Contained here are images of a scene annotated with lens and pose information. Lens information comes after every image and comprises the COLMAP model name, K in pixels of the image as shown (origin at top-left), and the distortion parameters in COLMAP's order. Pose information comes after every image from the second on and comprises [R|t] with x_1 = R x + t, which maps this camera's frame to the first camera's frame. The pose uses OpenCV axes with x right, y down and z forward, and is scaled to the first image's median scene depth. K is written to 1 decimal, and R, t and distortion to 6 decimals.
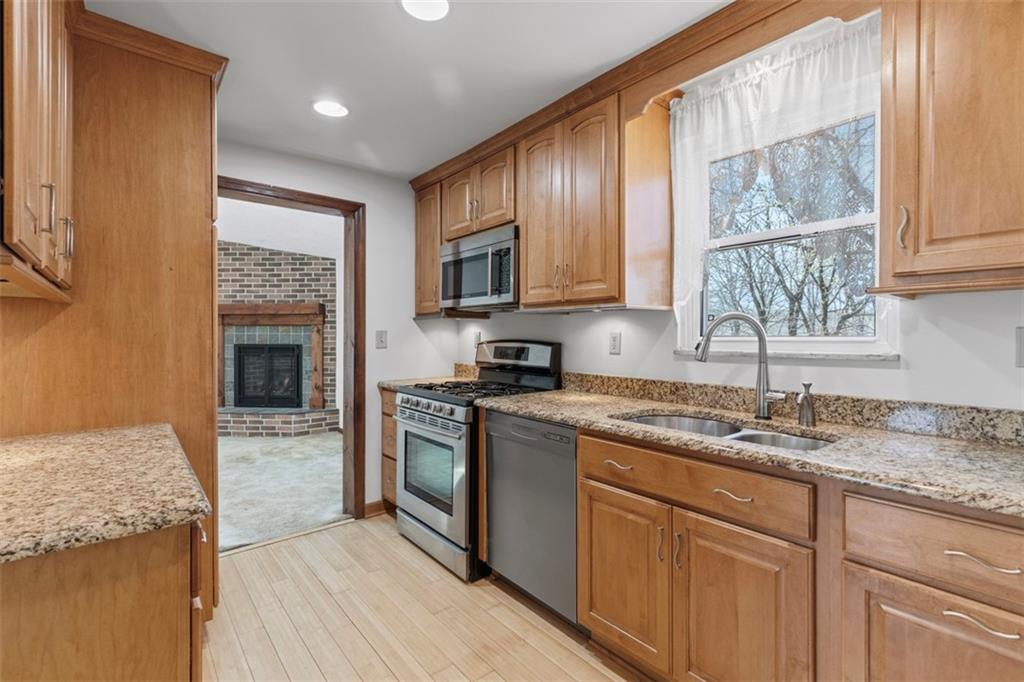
lens RADIAL K [[460.0, 0, 515.3], [0, 460.0, 339.7], [0, 0, 1]] dist [0.002204, -0.000236]
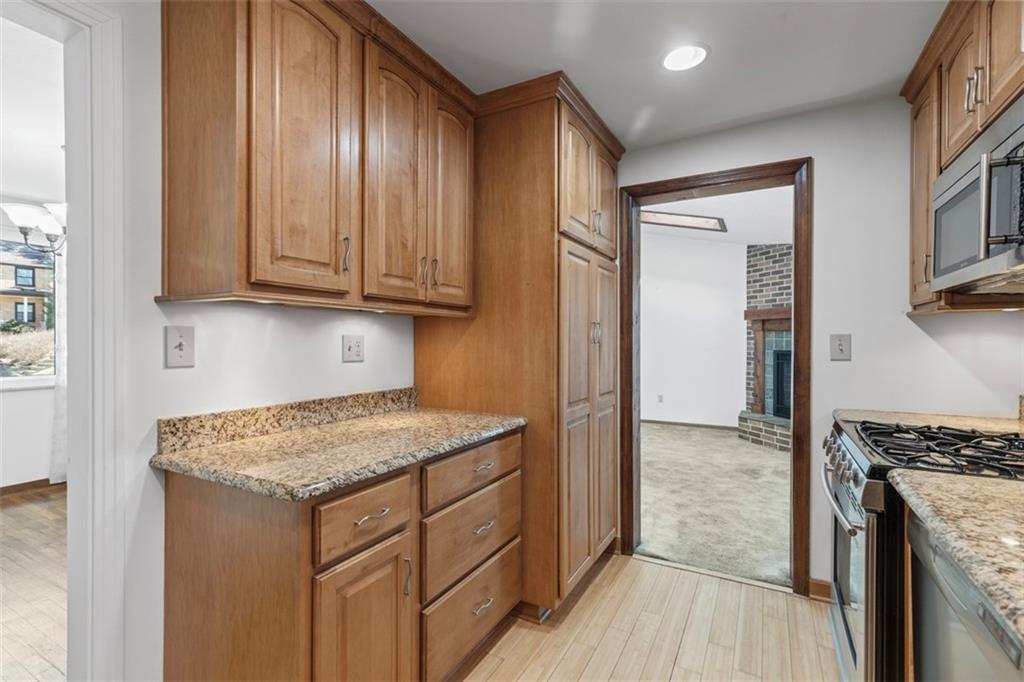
lens RADIAL K [[458.5, 0, 519.1], [0, 458.5, 343.1], [0, 0, 1]] dist [0.002960, -0.000003]
pose [[0.364796, 0.003435, -0.931081, 0.093044], [-0.008009, 0.999968, 0.000551, -0.001709], [0.931053, 0.007256, 0.364811, 0.172490]]
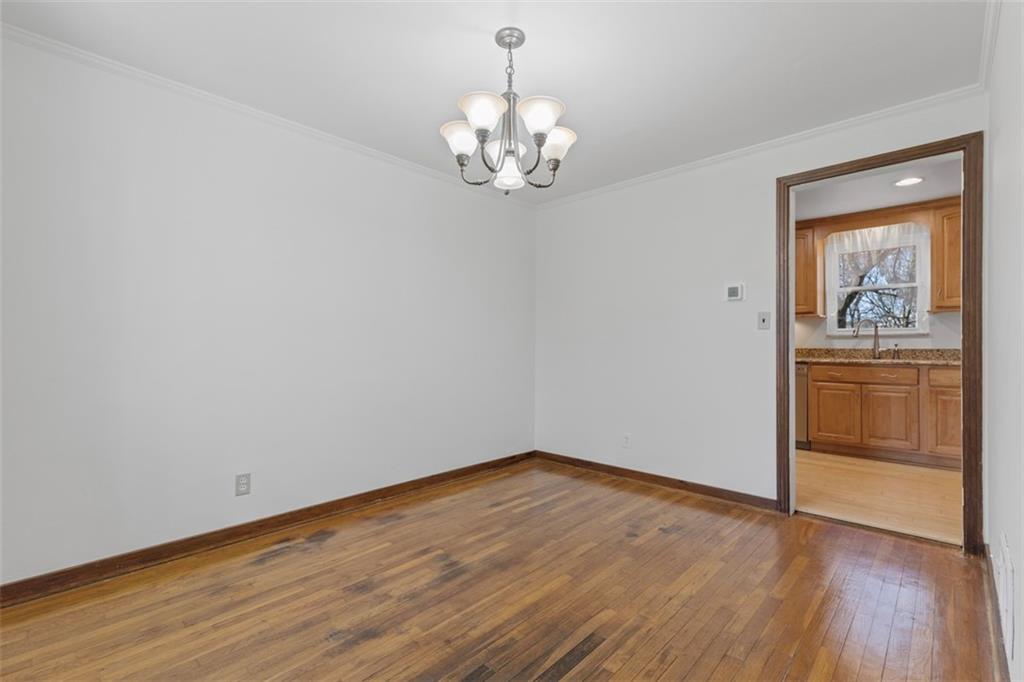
lens RADIAL K [[464.9, 0, 512.9], [0, 464.9, 351.0], [0, 0, 1]] dist [0.001137, -0.000005]
pose [[0.993543, -0.005017, 0.113348, -0.545597], [0.004044, 0.999953, 0.008811, 0.028383], [-0.113387, -0.008296, 0.993516, -0.417321]]
